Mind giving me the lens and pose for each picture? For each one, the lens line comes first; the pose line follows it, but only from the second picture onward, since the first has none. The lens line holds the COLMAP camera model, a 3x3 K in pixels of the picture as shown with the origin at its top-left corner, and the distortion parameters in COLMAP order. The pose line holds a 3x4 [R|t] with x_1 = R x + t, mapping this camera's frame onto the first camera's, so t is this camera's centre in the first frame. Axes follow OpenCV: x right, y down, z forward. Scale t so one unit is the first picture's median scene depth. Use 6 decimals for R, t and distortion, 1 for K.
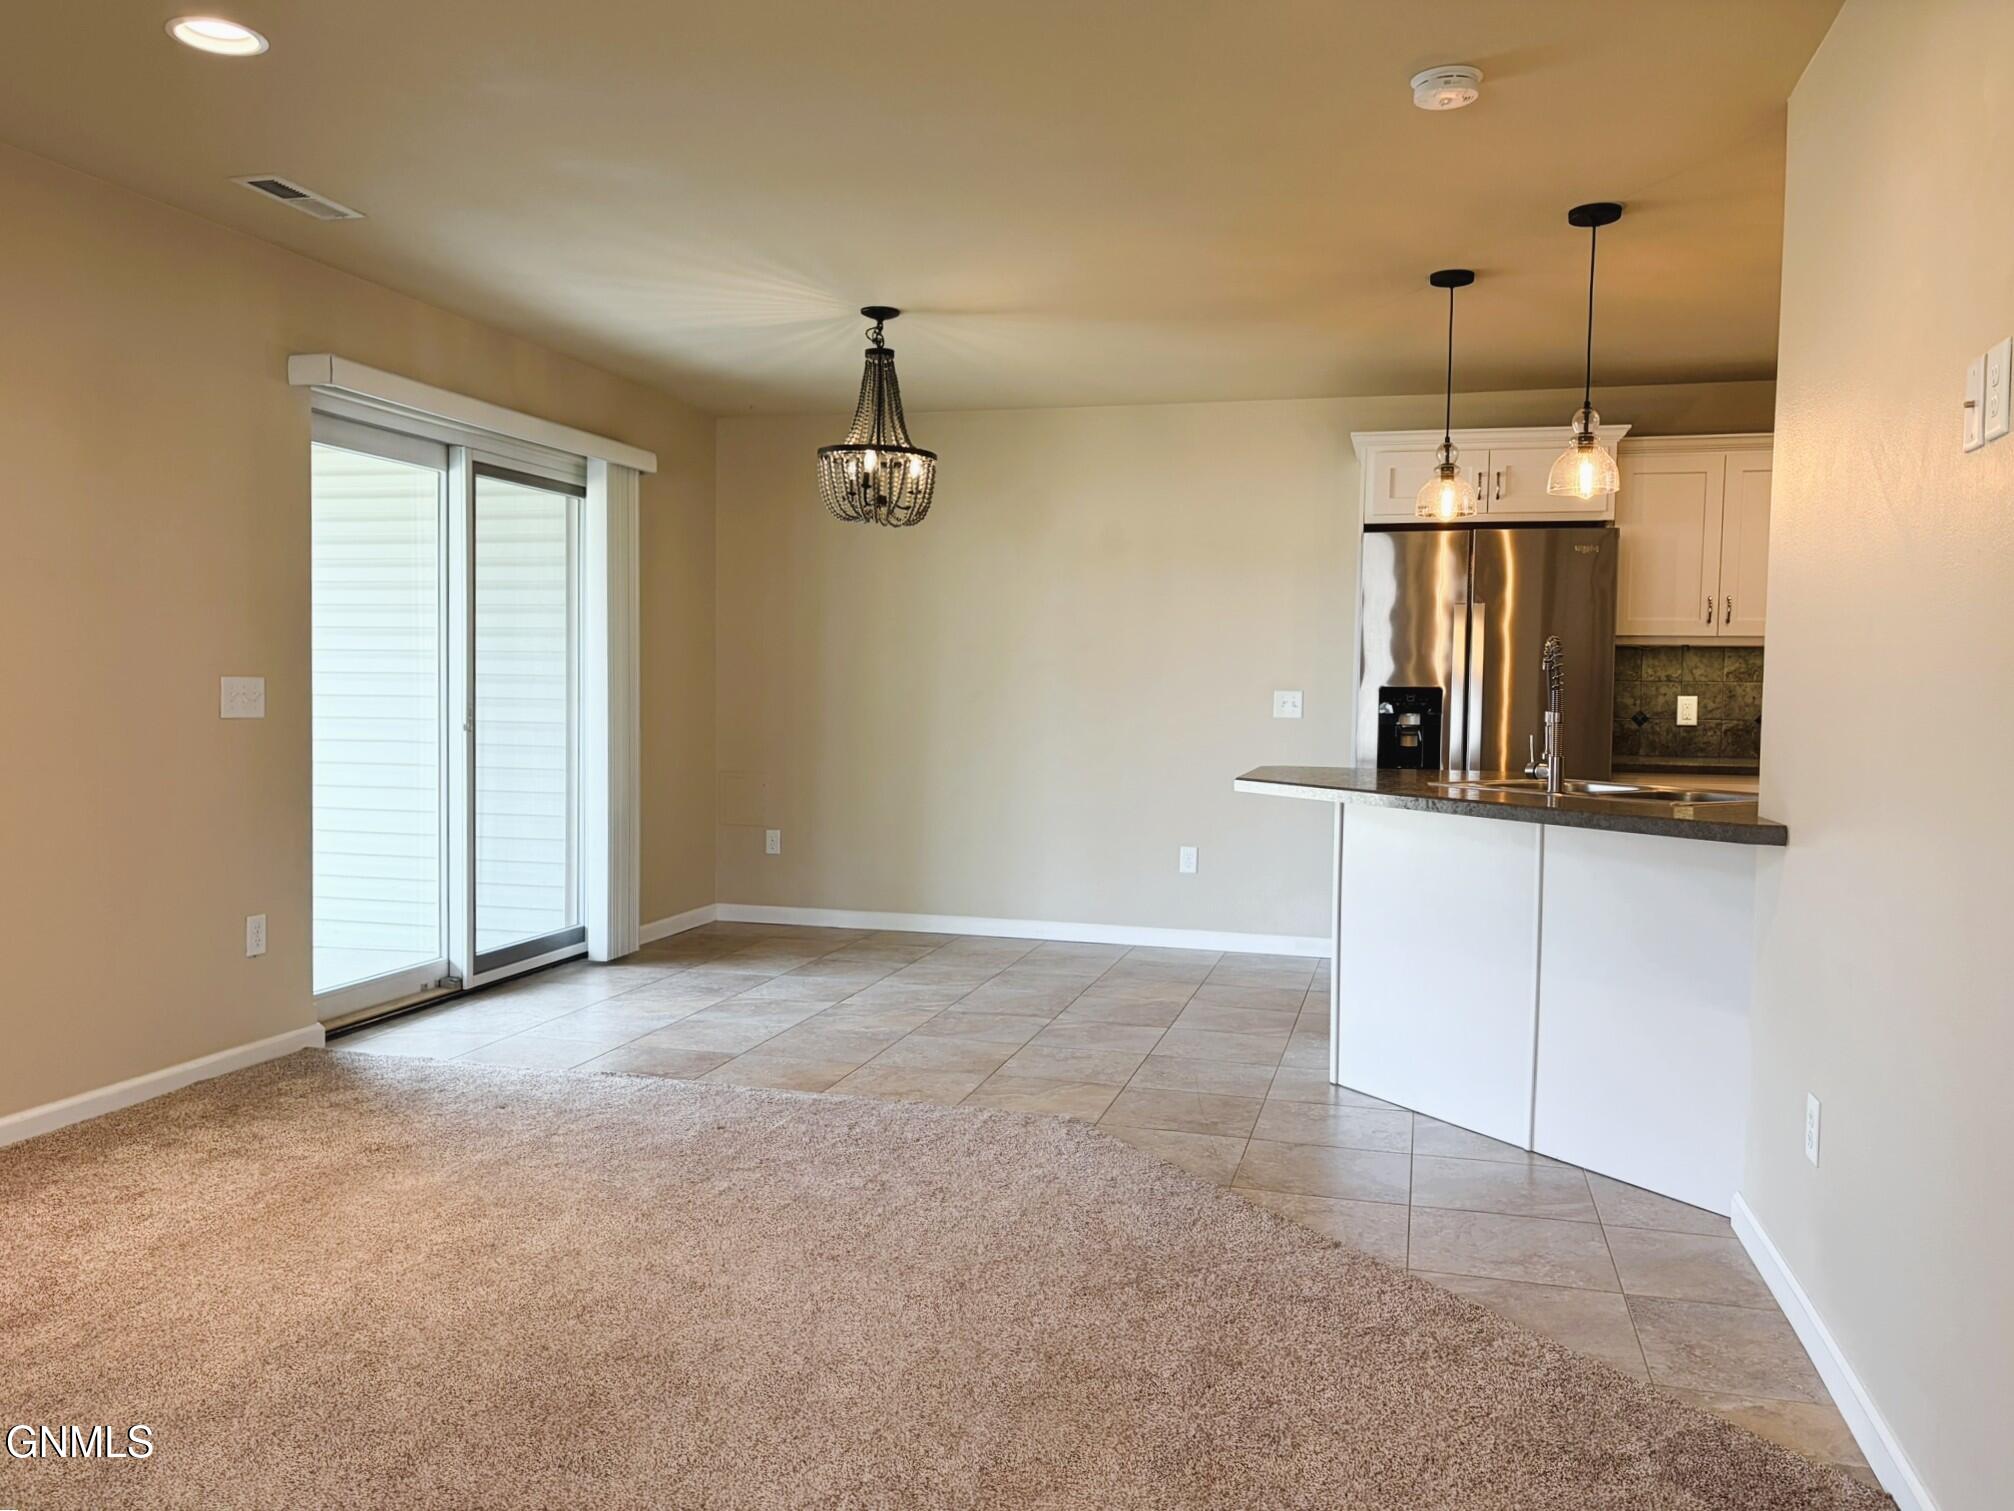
lens RADIAL K [[1518.2, 0, 1007.0], [0, 1518.2, 755.5], [0, 0, 1]] dist [0.029265, 0.000041]
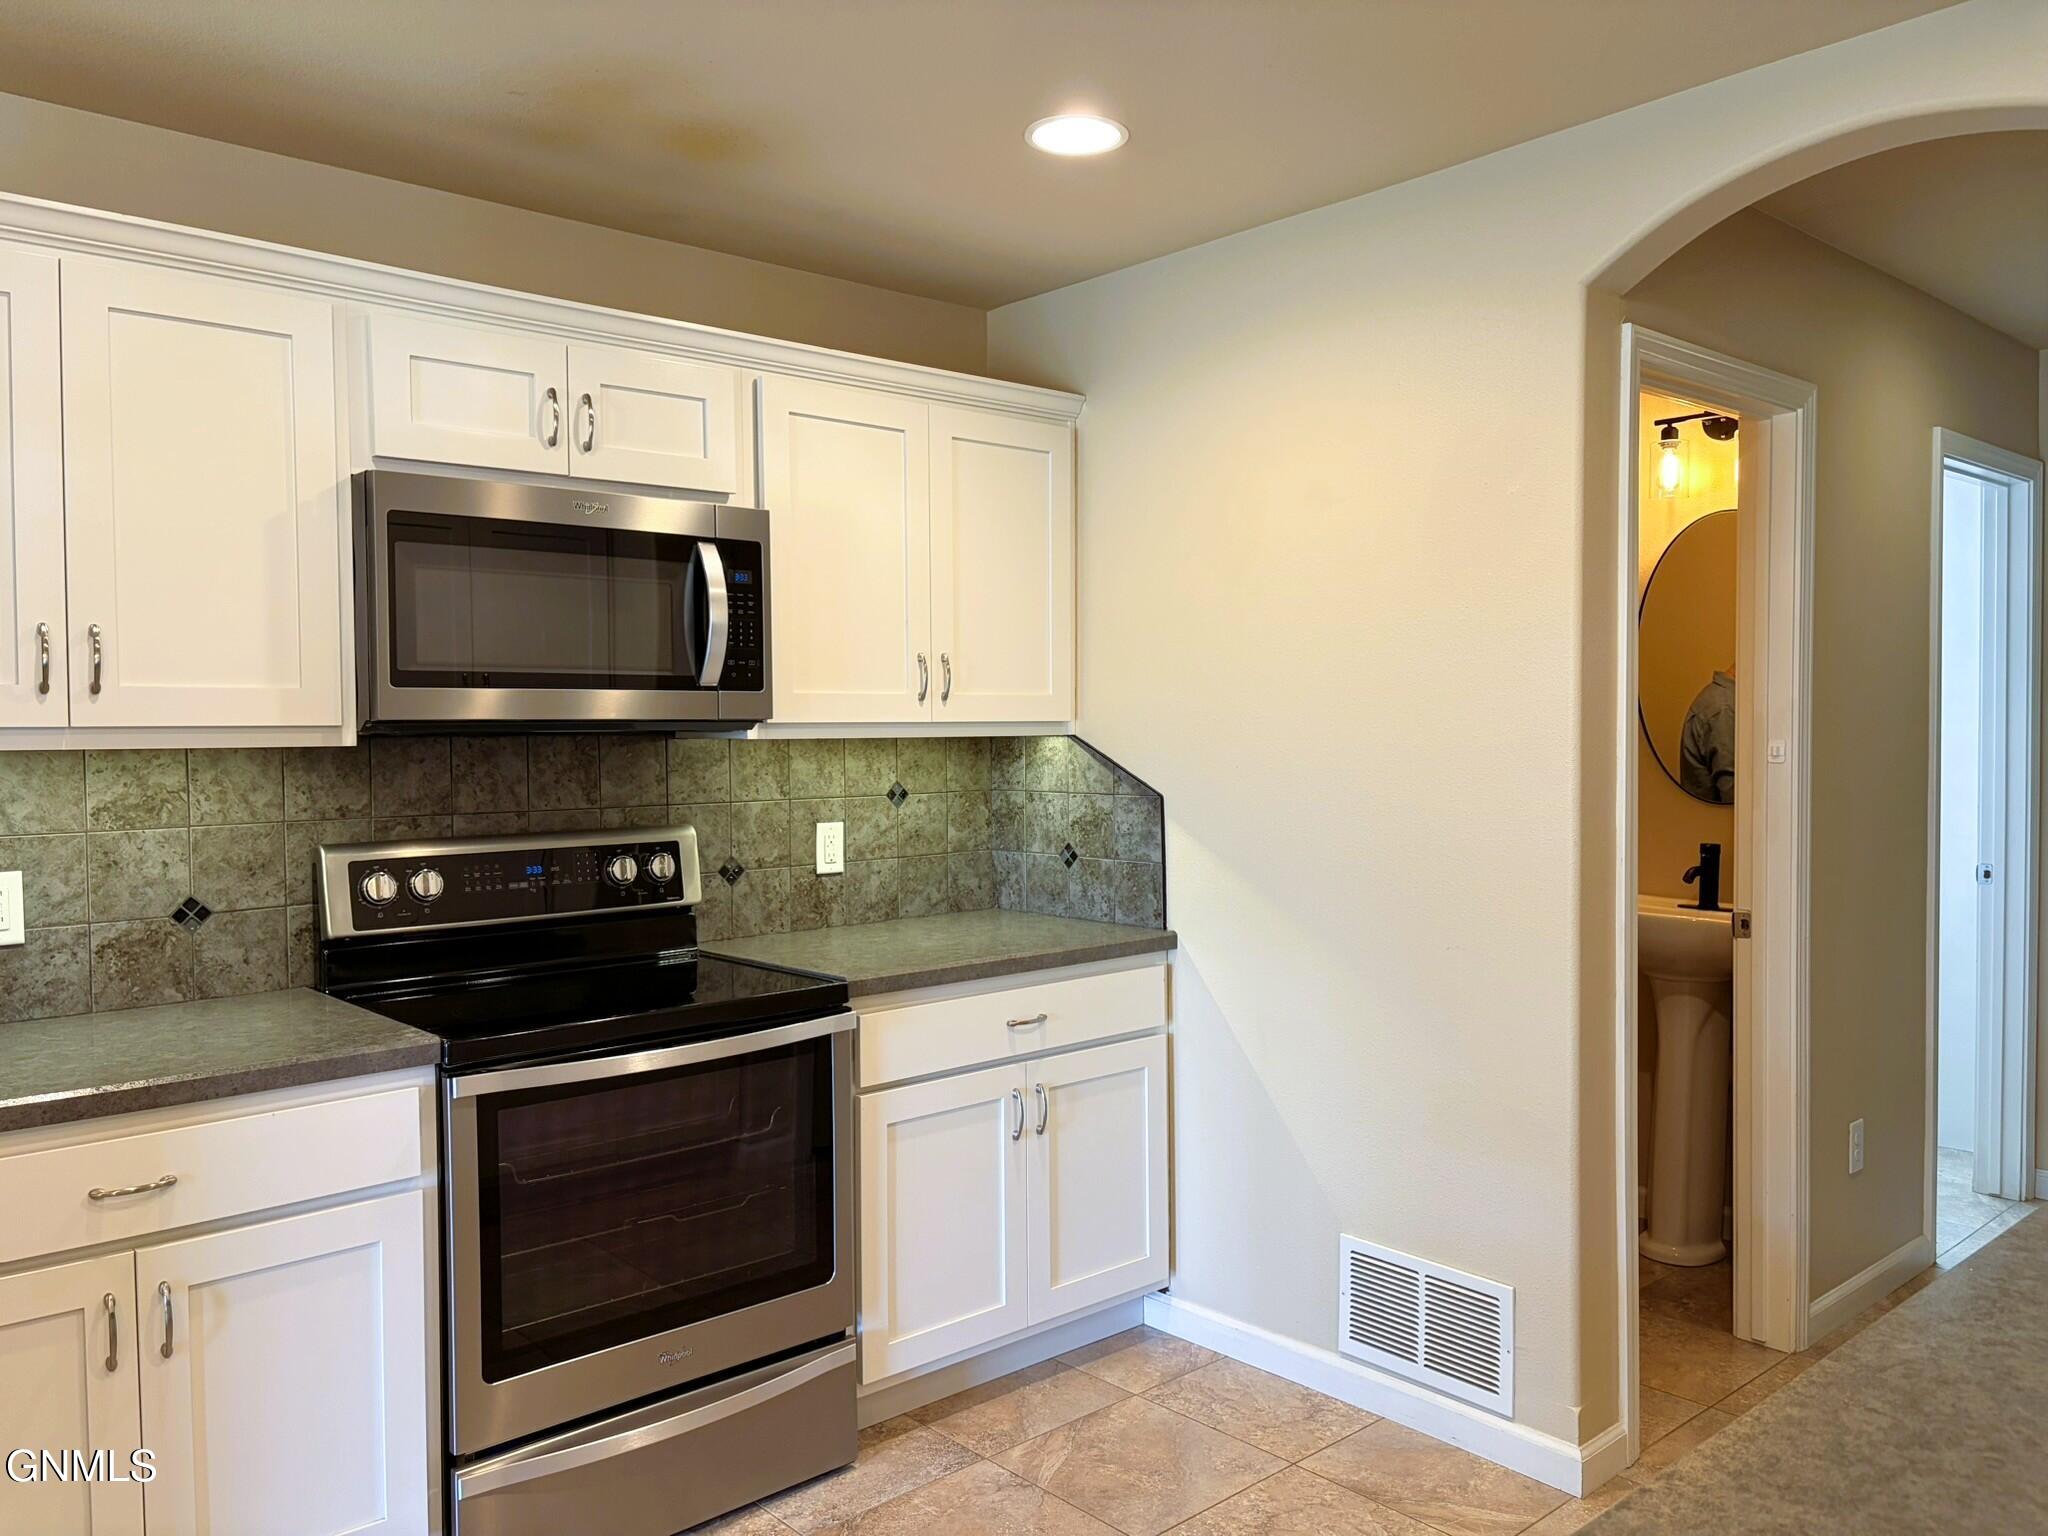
lens RADIAL K [[1526.8, 0, 1024.0], [0, 1526.8, 768.0], [0, 0, 1]] dist [0.009767, -0.003075]
pose [[0.531322, -0.041872, 0.846135, 0.252651], [0.059161, 0.998173, 0.012246, -0.055378], [-0.845102, 0.043551, 0.532829, 0.562226]]
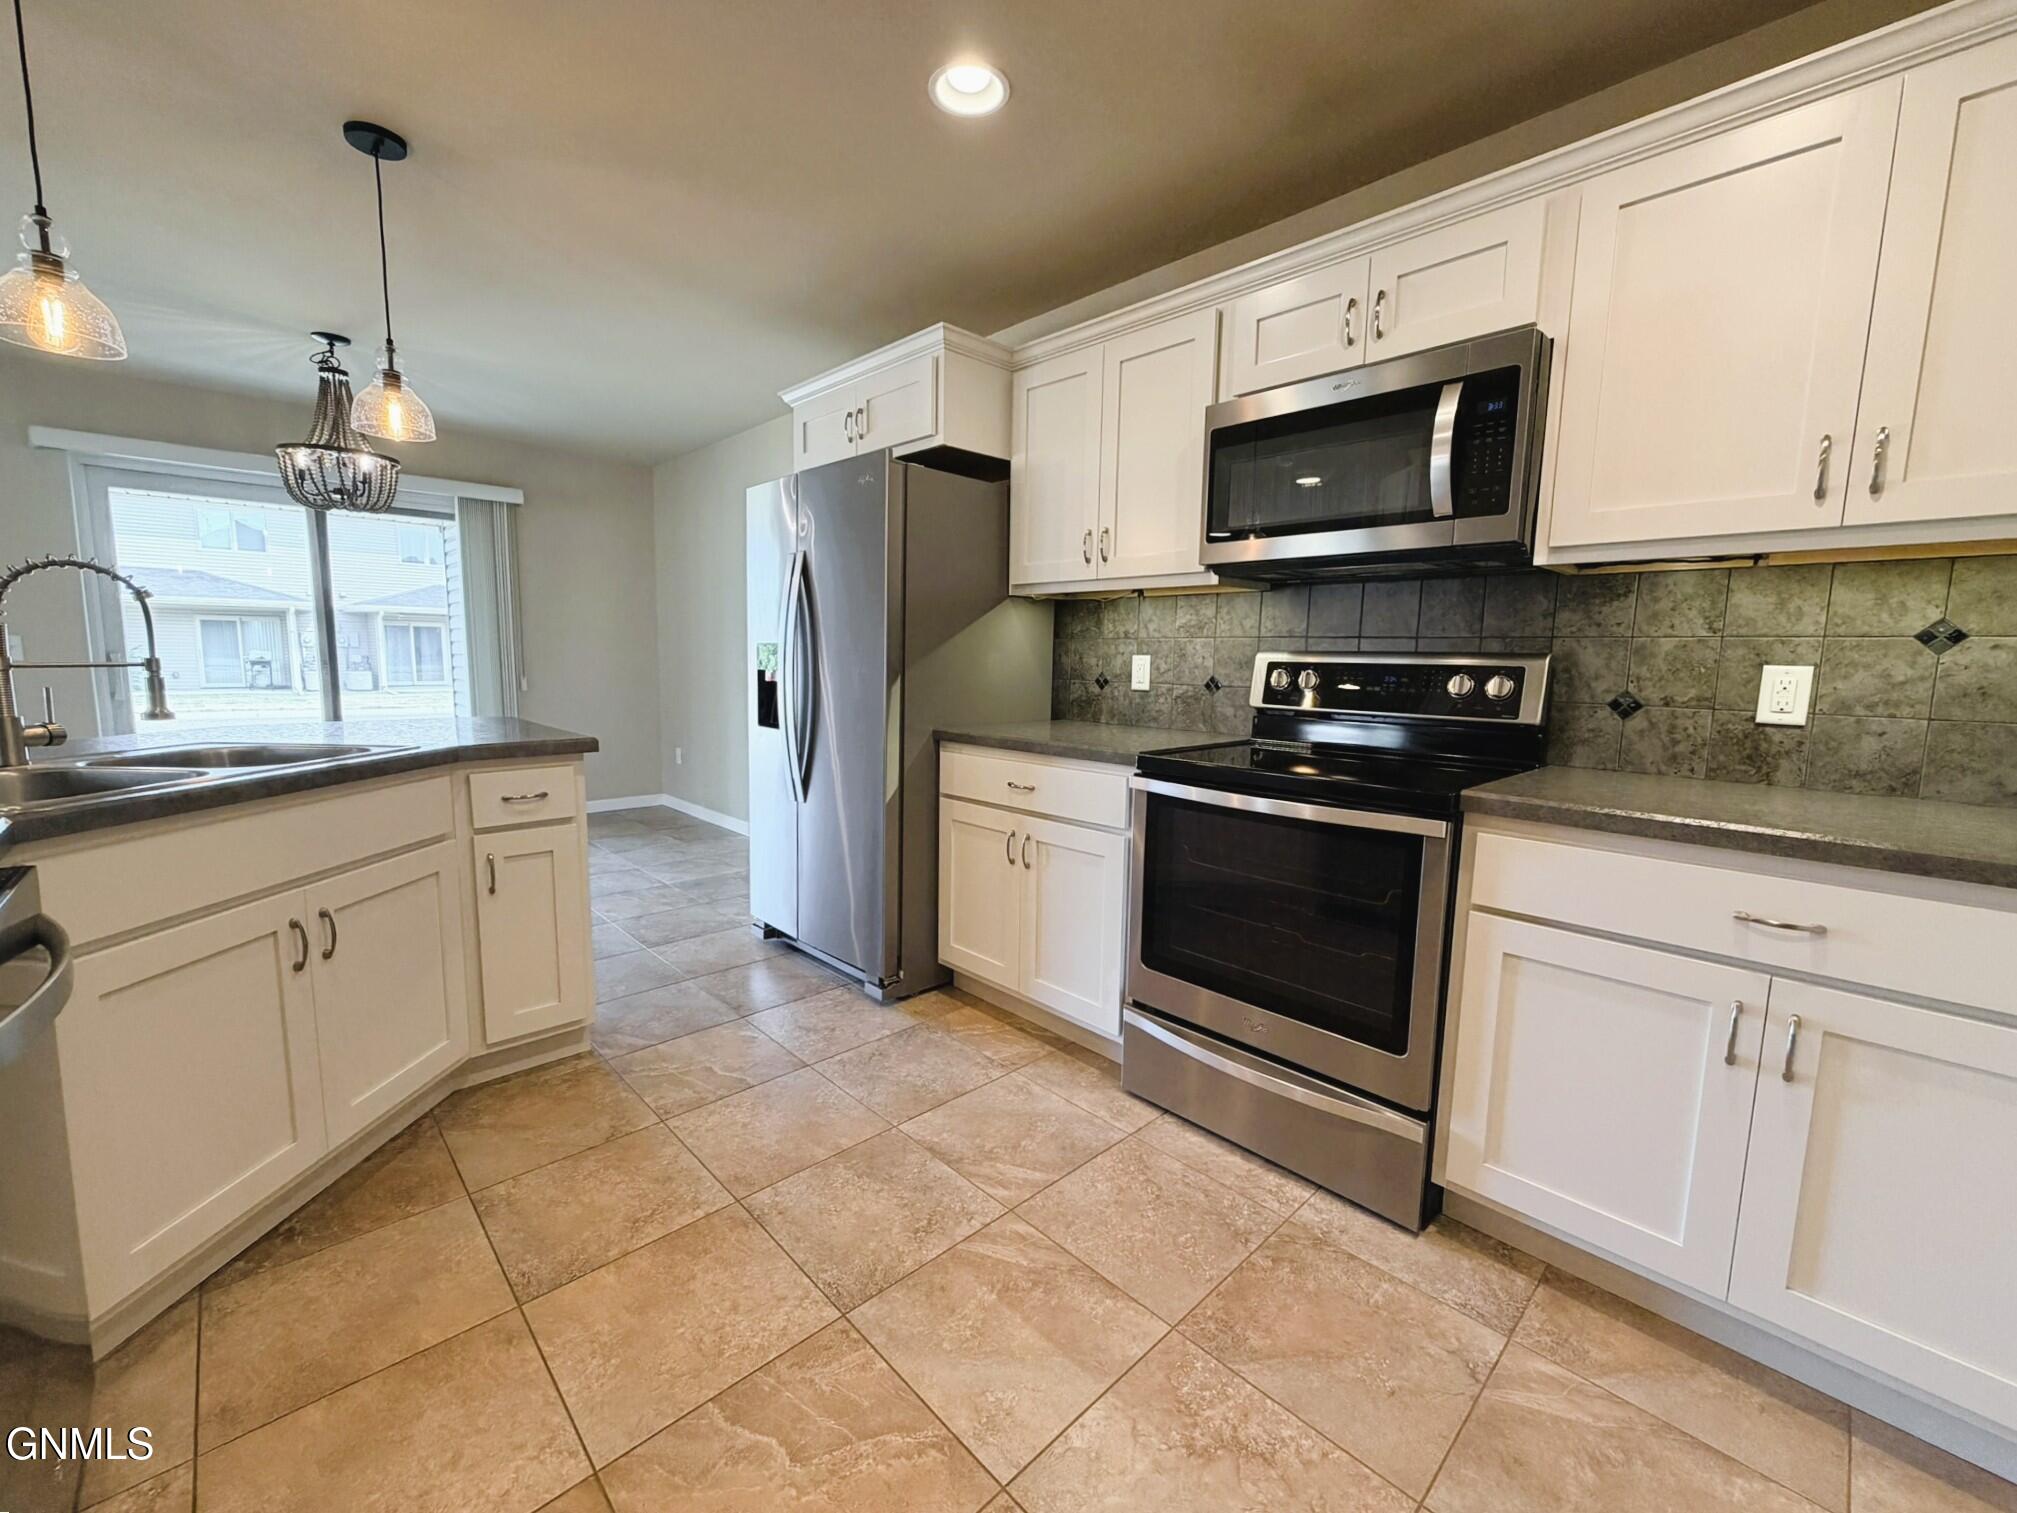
lens RADIAL K [[815.7, 0, 1008.5], [0, 815.7, 756.5], [0, 0, 1]] dist [-0.002486, -0.000020]
pose [[0.860953, 0.064331, -0.504601, 0.617225], [-0.031006, 0.996763, 0.074173, -0.014282], [0.507739, -0.048213, 0.860161, 0.571384]]
